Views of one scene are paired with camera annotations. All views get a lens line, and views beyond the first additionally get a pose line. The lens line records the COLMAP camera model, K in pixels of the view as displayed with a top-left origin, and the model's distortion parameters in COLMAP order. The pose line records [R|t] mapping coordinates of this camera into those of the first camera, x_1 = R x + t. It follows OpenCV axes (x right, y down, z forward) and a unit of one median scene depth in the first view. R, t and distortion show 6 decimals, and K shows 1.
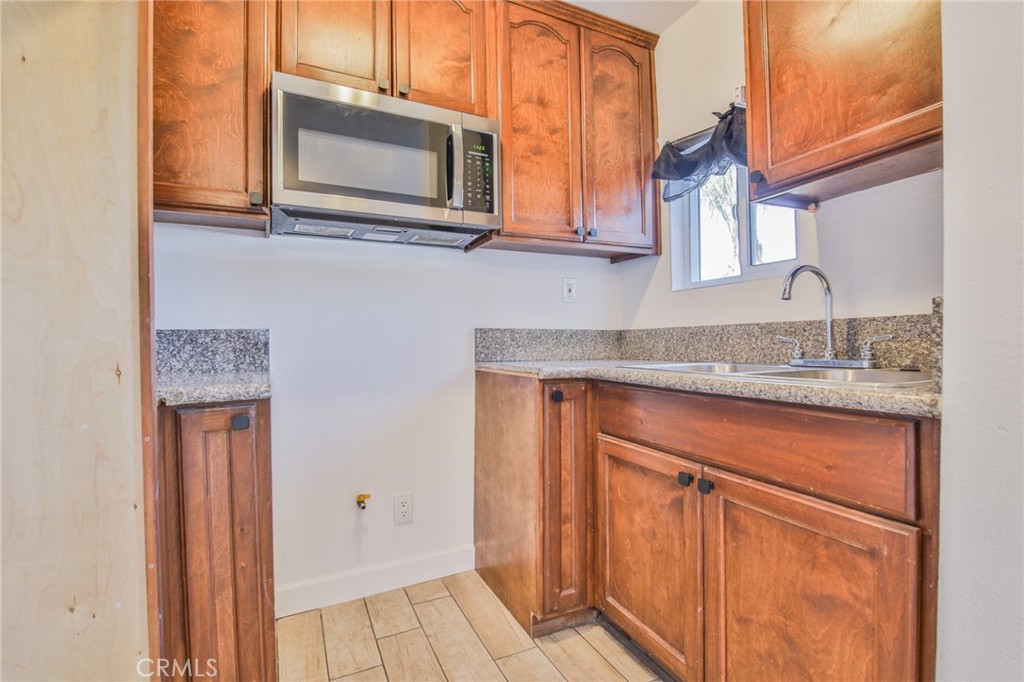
lens RADIAL K [[468.1, 0, 513.3], [0, 468.1, 334.6], [0, 0, 1]] dist [-0.001128, -0.010940]
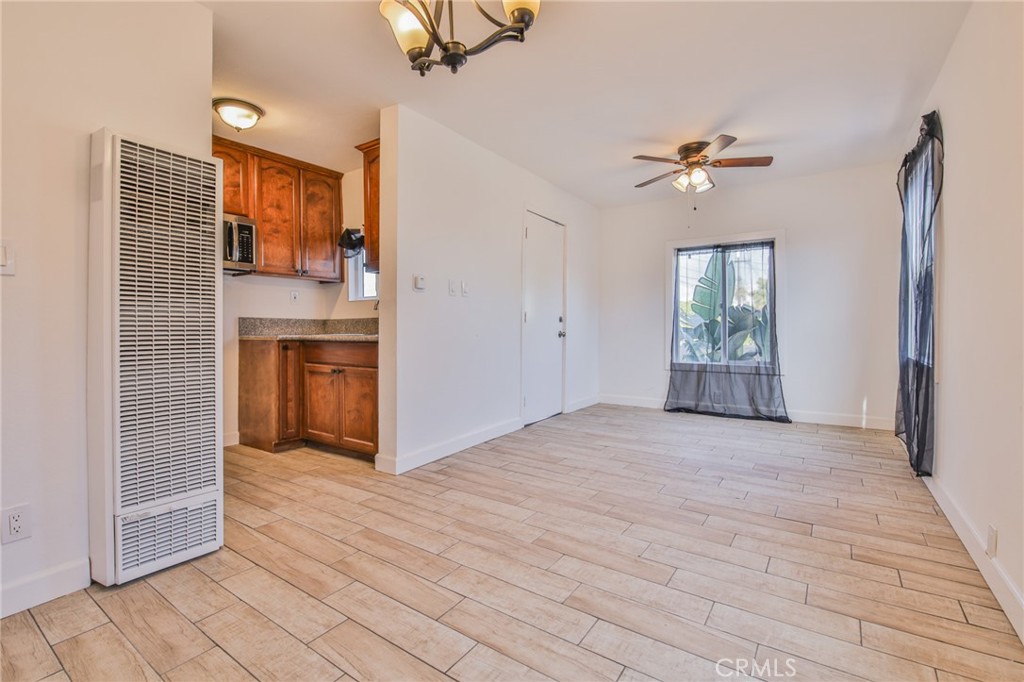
lens RADIAL K [[468.1, 0, 513.3], [0, 468.1, 334.6], [0, 0, 1]] dist [-0.001128, -0.010940]
pose [[0.864161, 0.000646, 0.503214, -0.089148], [-0.012414, 0.999722, 0.020036, 0.005814], [-0.503062, -0.023561, 0.863929, -1.432948]]
